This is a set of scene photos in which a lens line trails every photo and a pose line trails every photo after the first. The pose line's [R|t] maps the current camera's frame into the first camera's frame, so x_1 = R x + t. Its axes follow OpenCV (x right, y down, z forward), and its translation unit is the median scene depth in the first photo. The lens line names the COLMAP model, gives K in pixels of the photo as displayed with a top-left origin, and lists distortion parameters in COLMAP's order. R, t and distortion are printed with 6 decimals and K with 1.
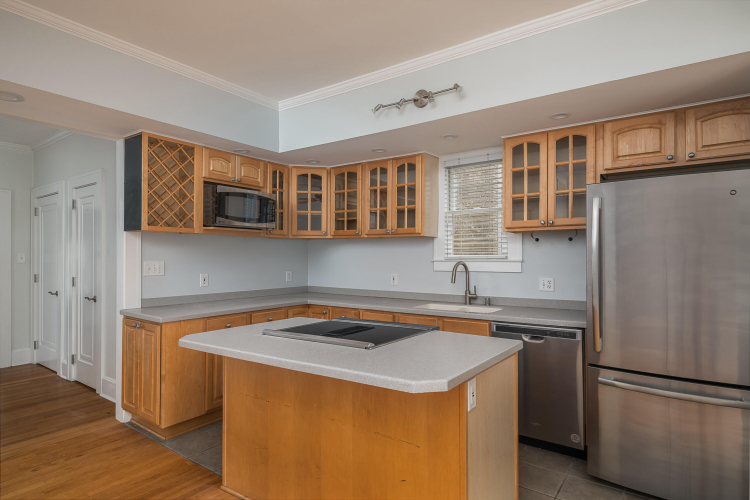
lens RADIAL K [[413.7, 0, 374.7], [0, 413.7, 252.6], [0, 0, 1]] dist [0.002308, -0.000428]
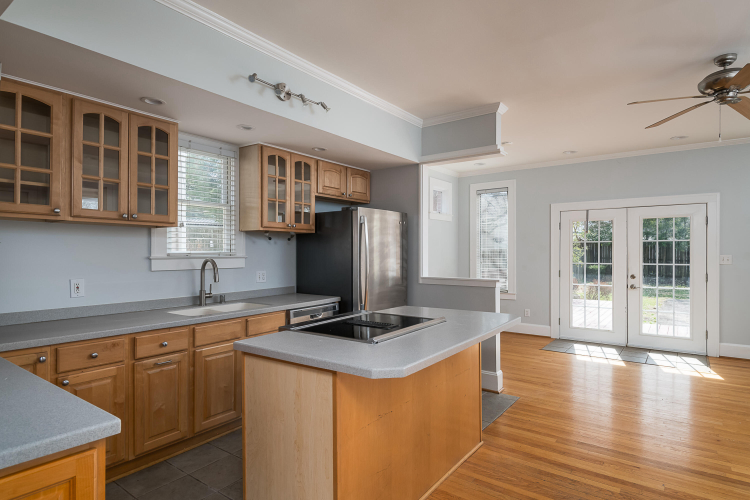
lens RADIAL K [[420.4, 0, 374.4], [0, 420.4, 251.9], [0, 0, 1]] dist [0.000505, -0.000497]
pose [[0.010334, -0.003217, 0.999941, -0.693301], [-0.019054, 0.999813, 0.003413, -0.003476], [-0.999765, -0.019088, 0.010271, 0.607750]]
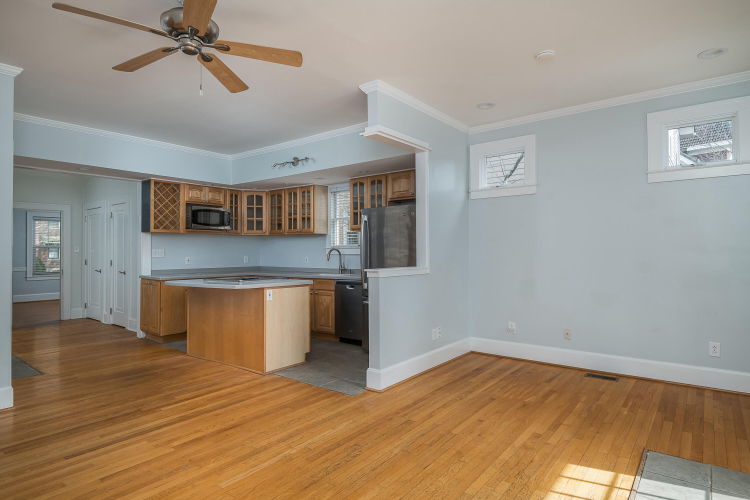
lens RADIAL K [[414.4, 0, 376.9], [0, 414.4, 244.1], [0, 0, 1]] dist [0.000516, -0.000187]
pose [[0.999400, -0.005383, -0.034228, 0.427943], [0.005235, 0.999977, -0.004402, 0.011917], [0.034251, 0.004220, 0.999404, -0.682937]]
